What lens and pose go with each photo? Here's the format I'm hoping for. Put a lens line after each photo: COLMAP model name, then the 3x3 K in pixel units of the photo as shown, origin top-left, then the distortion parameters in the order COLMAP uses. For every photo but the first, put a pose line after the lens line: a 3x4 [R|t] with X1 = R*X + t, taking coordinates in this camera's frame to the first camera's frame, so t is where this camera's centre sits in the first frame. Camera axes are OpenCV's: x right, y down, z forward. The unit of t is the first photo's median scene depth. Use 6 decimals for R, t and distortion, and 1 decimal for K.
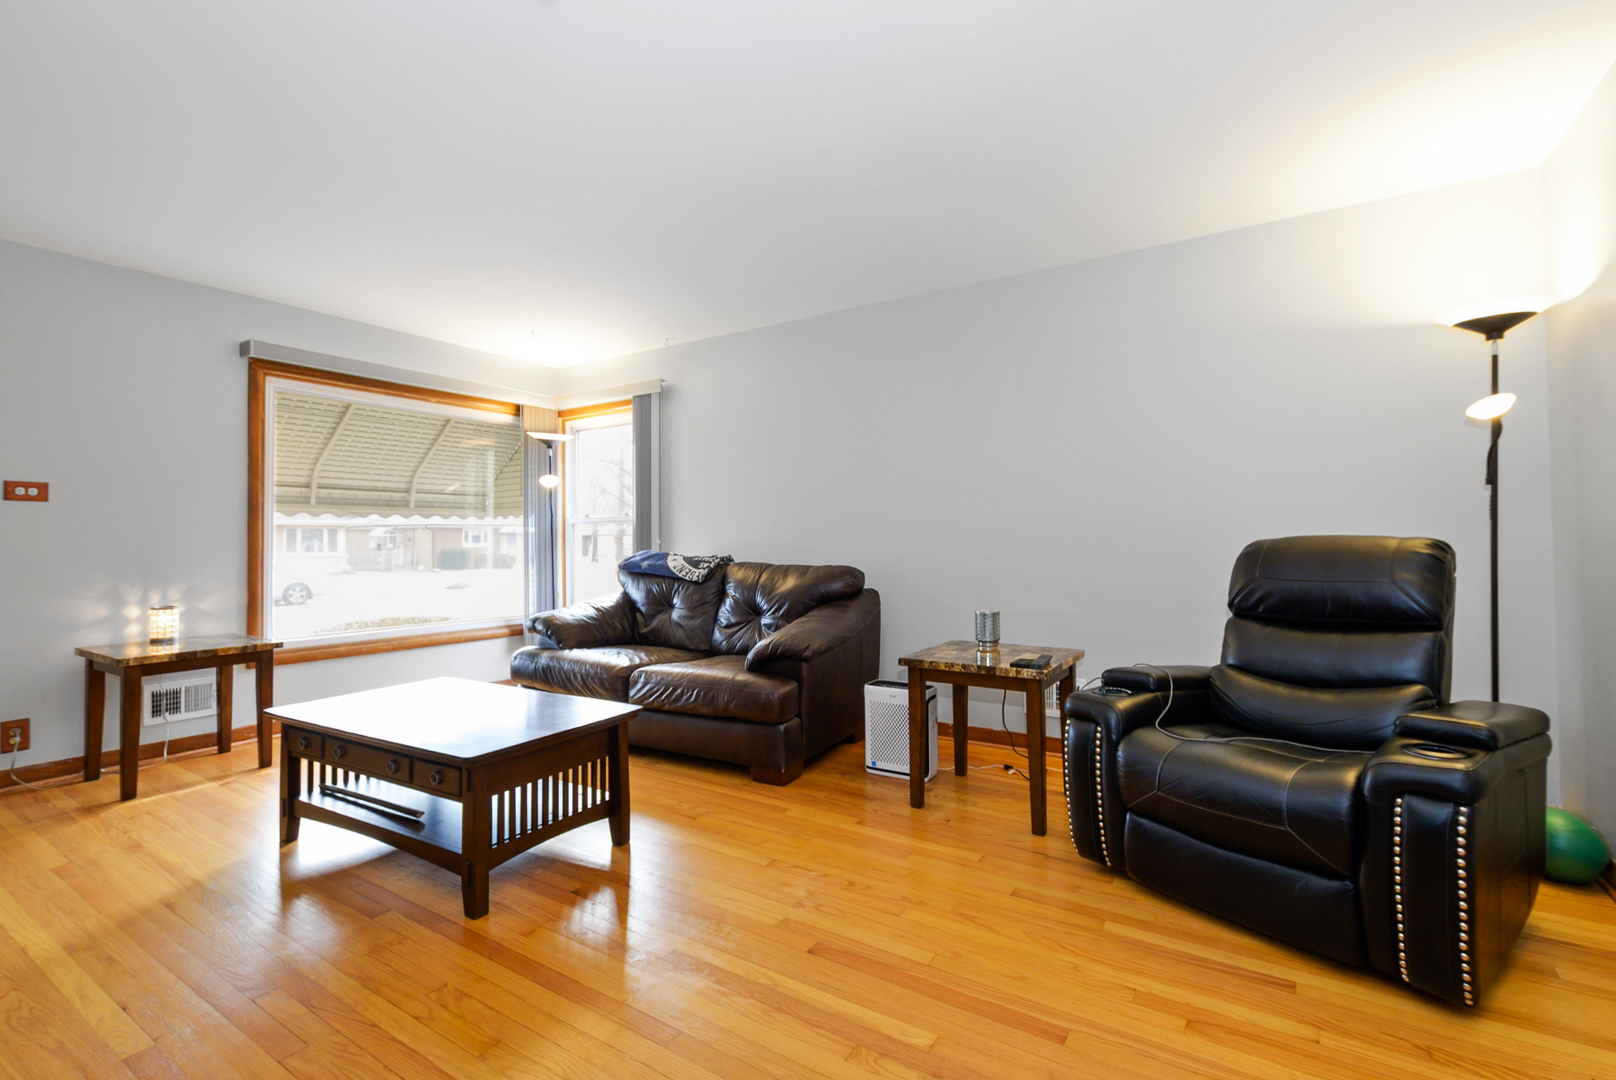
lens RADIAL K [[738.7, 0, 808.0], [0, 738.7, 540.0], [0, 0, 1]] dist [0.000284, -0.000019]
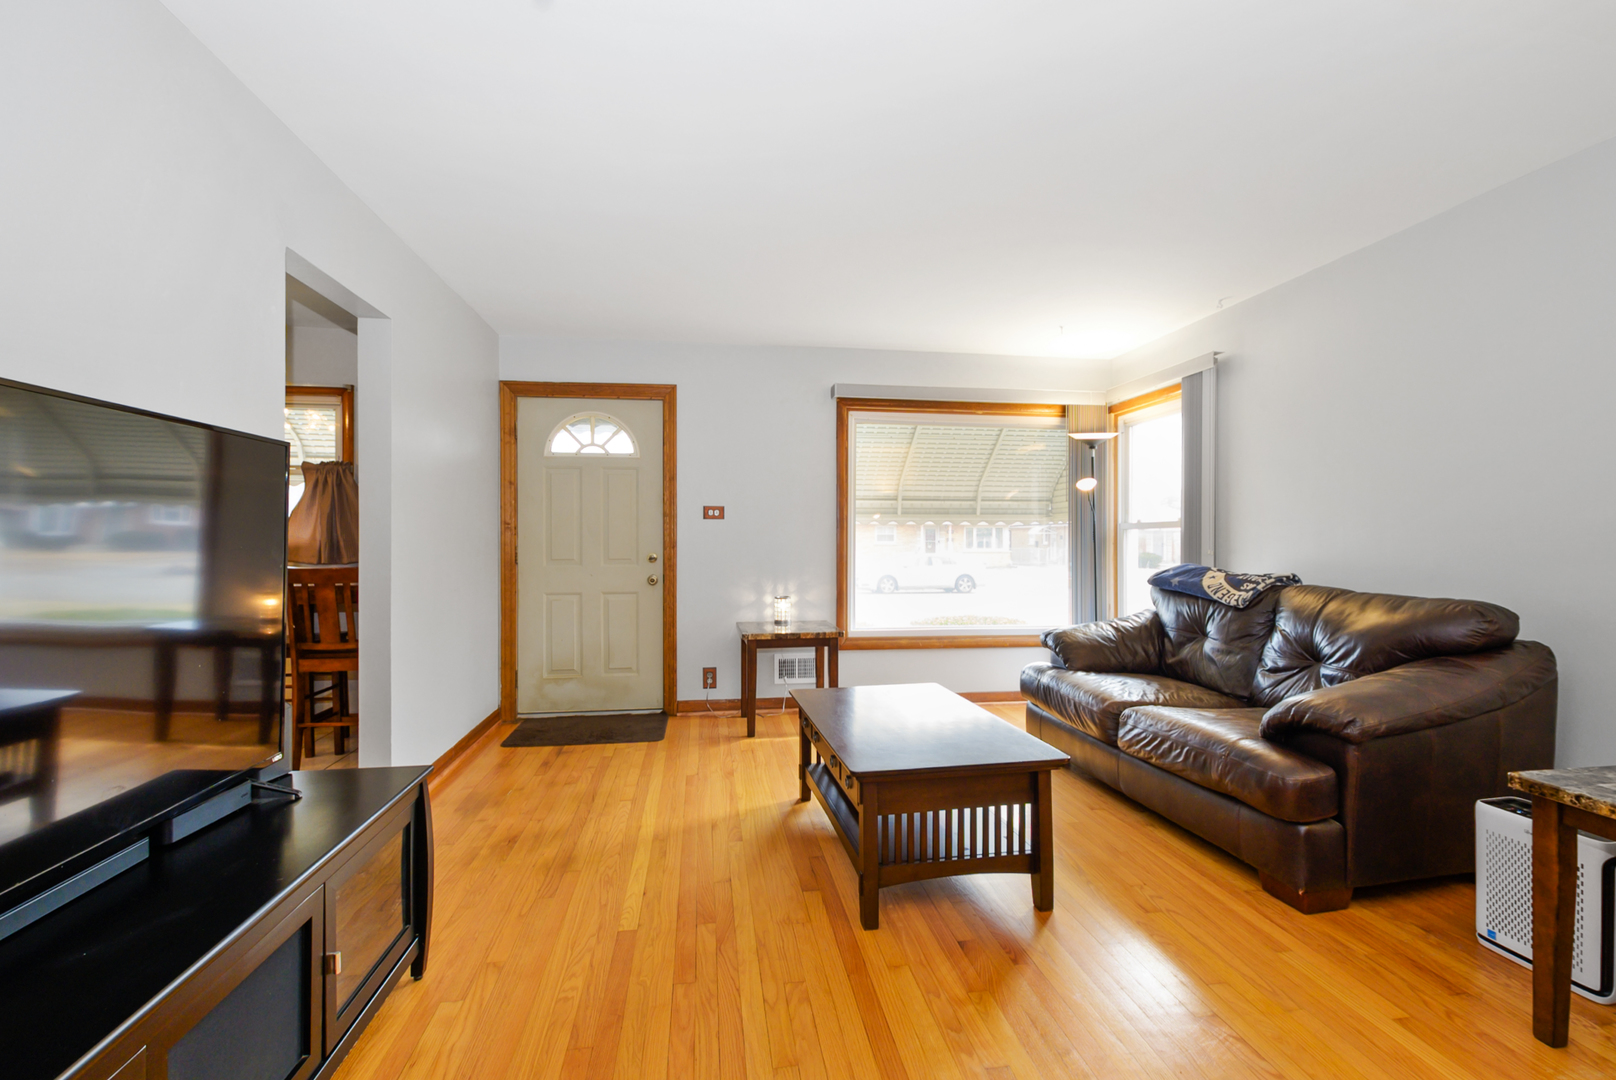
lens RADIAL K [[743.1, 0, 808.0], [0, 743.1, 540.0], [0, 0, 1]] dist [-0.001009, -0.000407]
pose [[0.651413, 0.007646, -0.758685, 0.157009], [-0.002560, 0.999966, 0.007879, -0.020238], [0.758719, -0.003191, 0.651410, 0.154533]]
